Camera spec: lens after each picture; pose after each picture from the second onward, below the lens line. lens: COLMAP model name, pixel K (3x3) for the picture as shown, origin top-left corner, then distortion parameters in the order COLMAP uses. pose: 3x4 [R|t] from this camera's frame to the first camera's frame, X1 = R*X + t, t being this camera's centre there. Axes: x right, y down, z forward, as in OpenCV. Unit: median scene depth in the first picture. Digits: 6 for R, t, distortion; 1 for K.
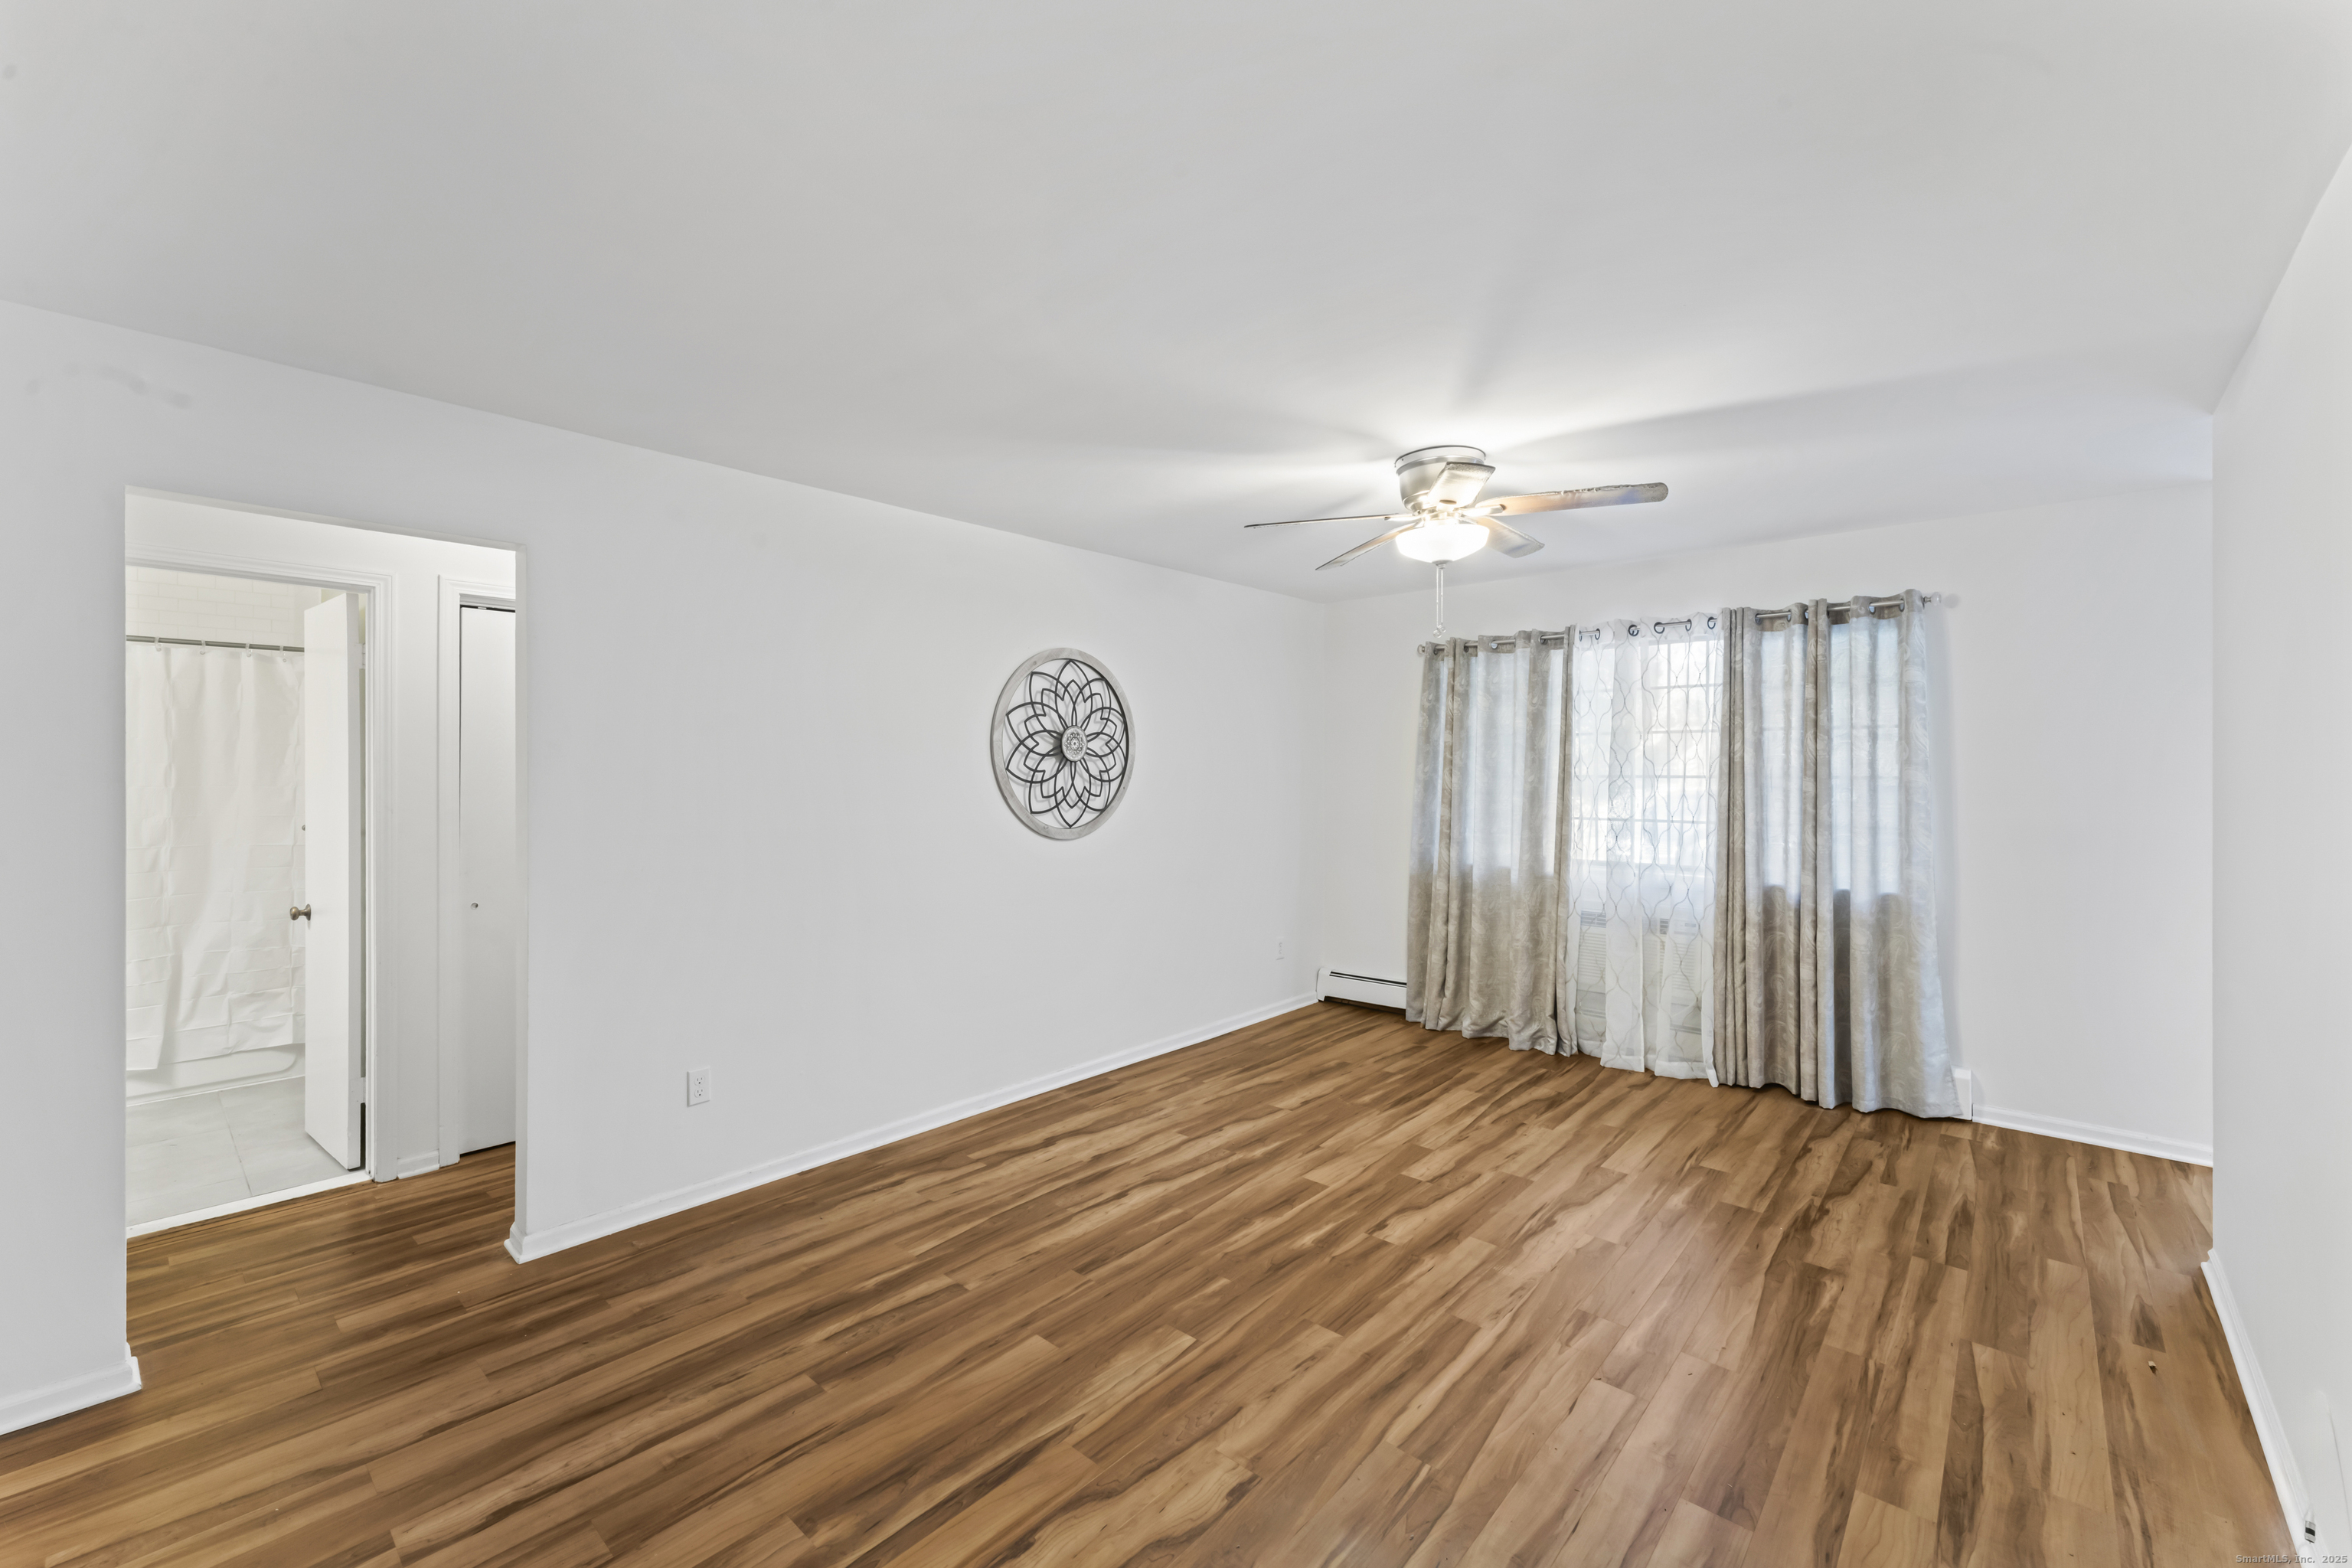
lens RADIAL K [[965.1, 0, 1173.2], [0, 965.1, 775.6], [0, 0, 1]] dist [0.002270, 0.000002]
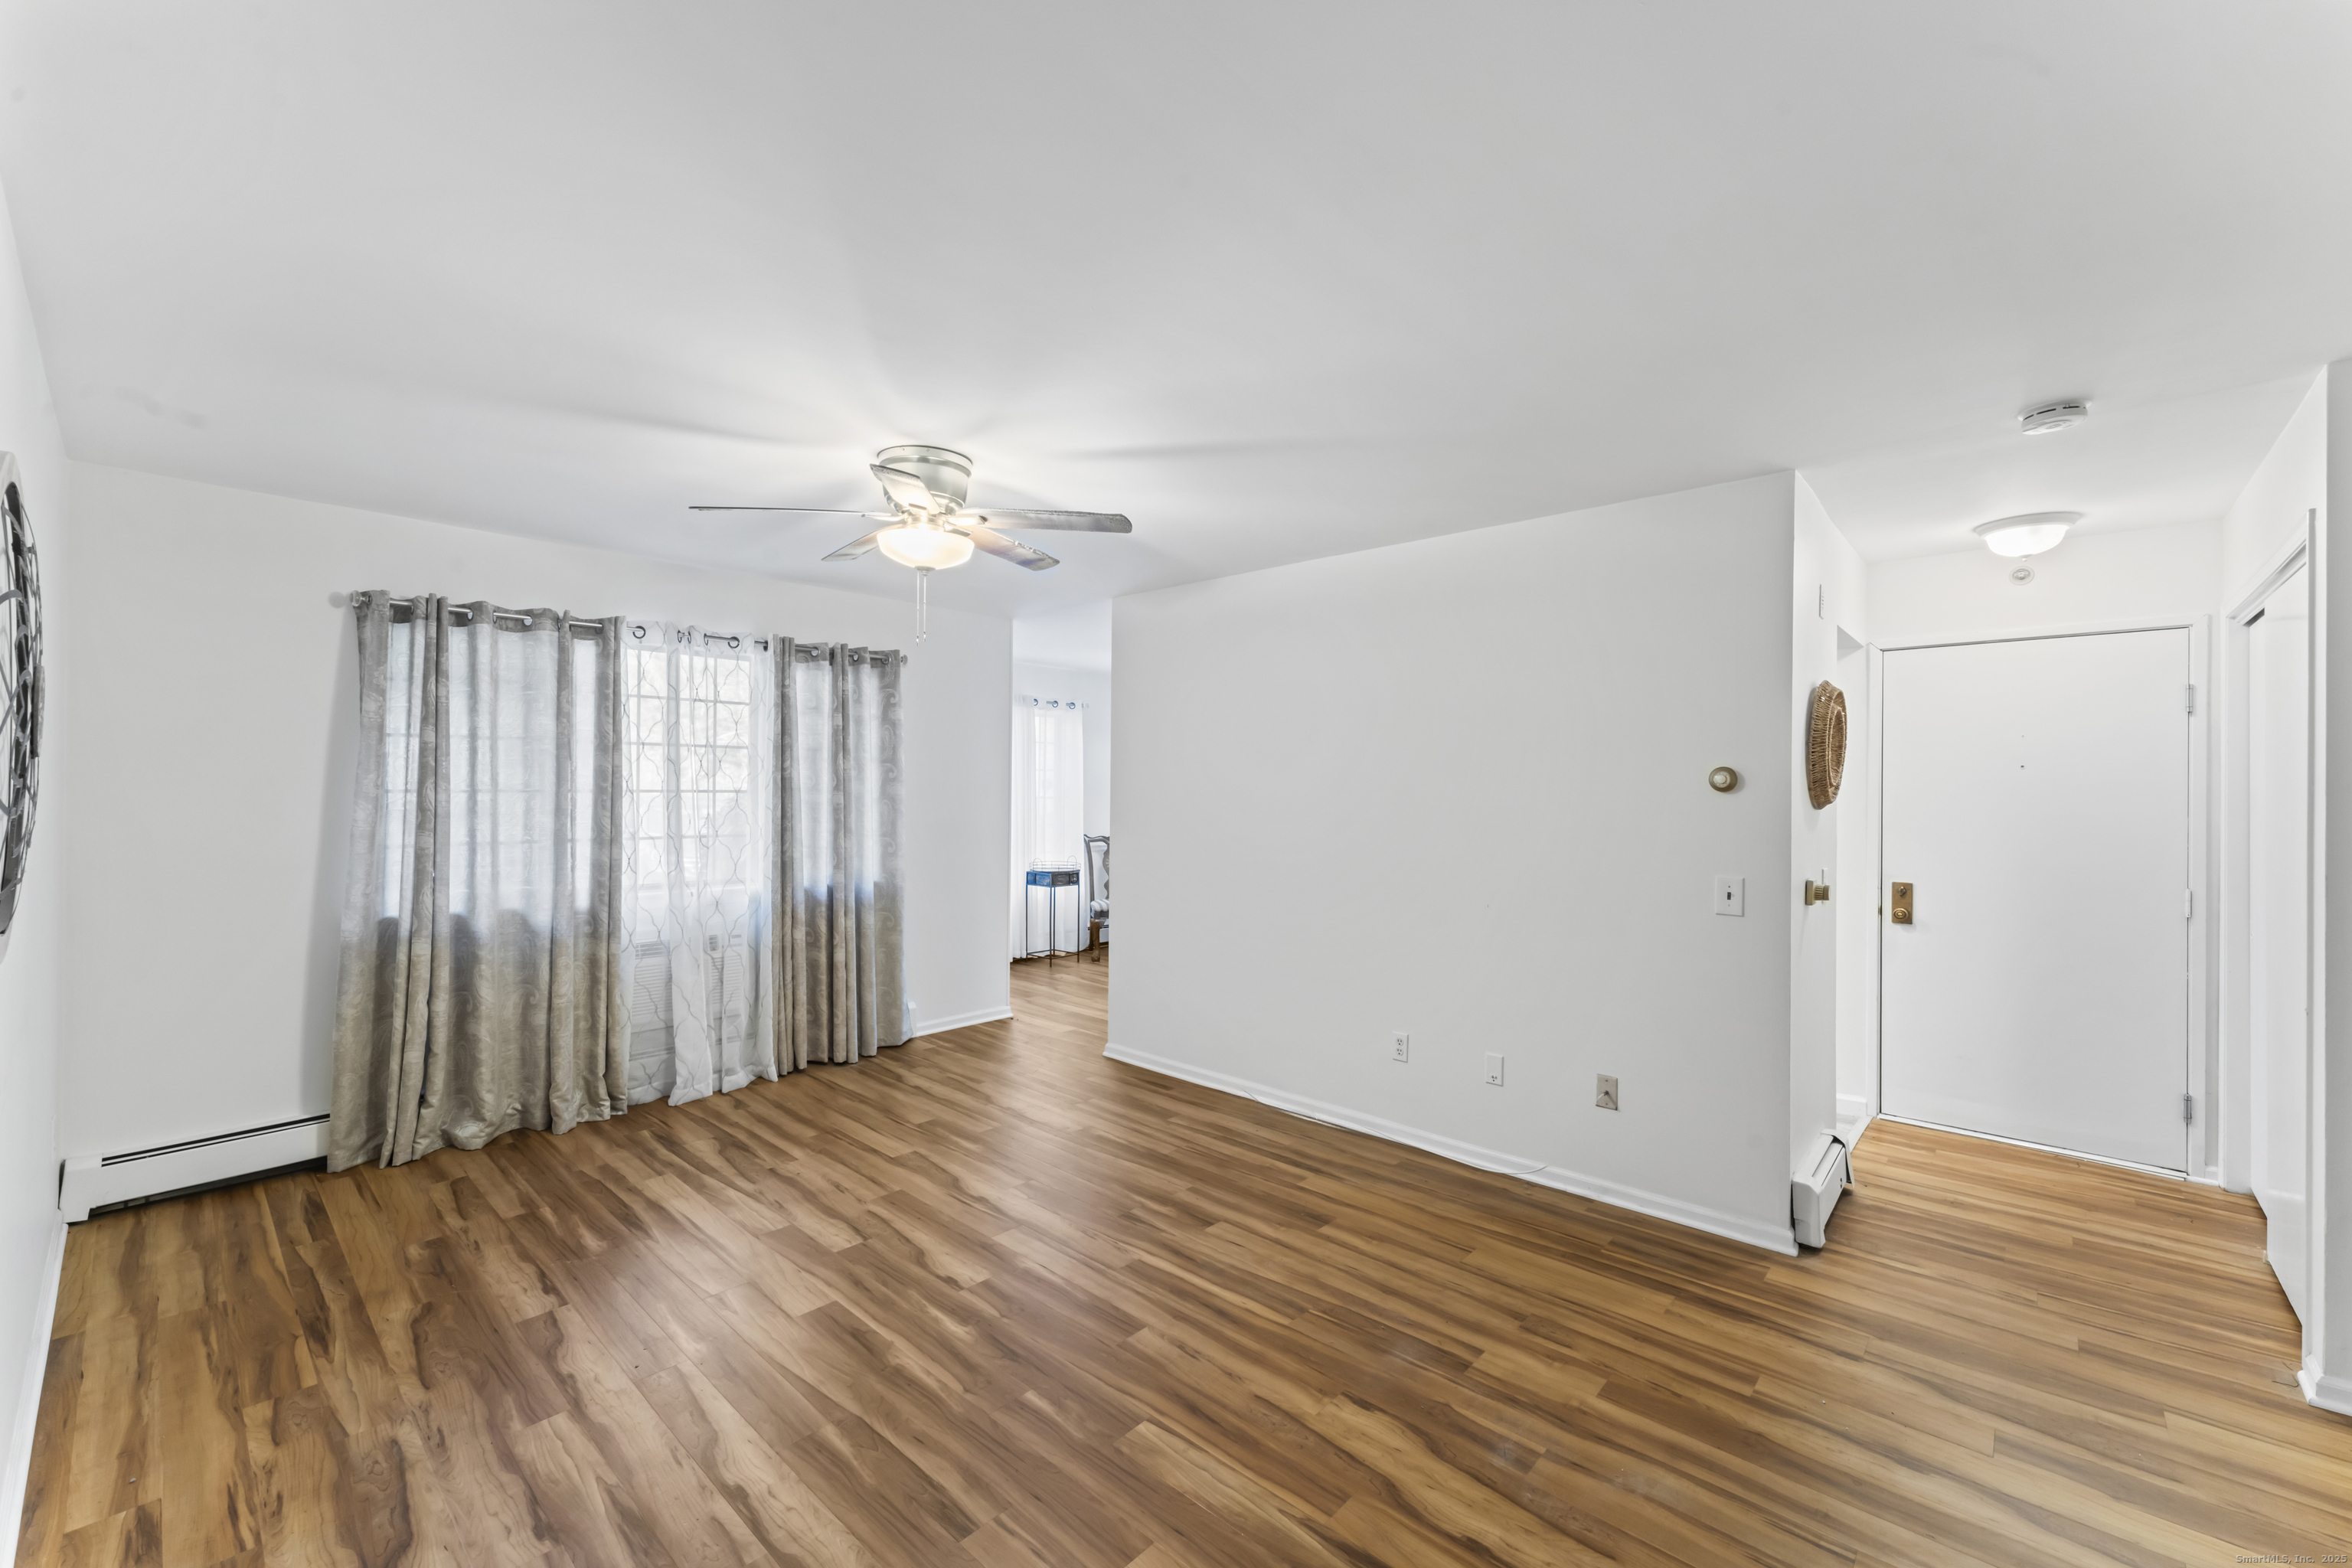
lens RADIAL K [[945.1, 0, 1185.8], [0, 945.1, 790.1], [0, 0, 1]] dist [0.001275, 0.000061]
pose [[0.005543, -0.003324, 0.999979, -0.509565], [-0.001514, 0.999993, 0.003332, -0.004357], [-0.999983, -0.001532, 0.005538, 0.570783]]
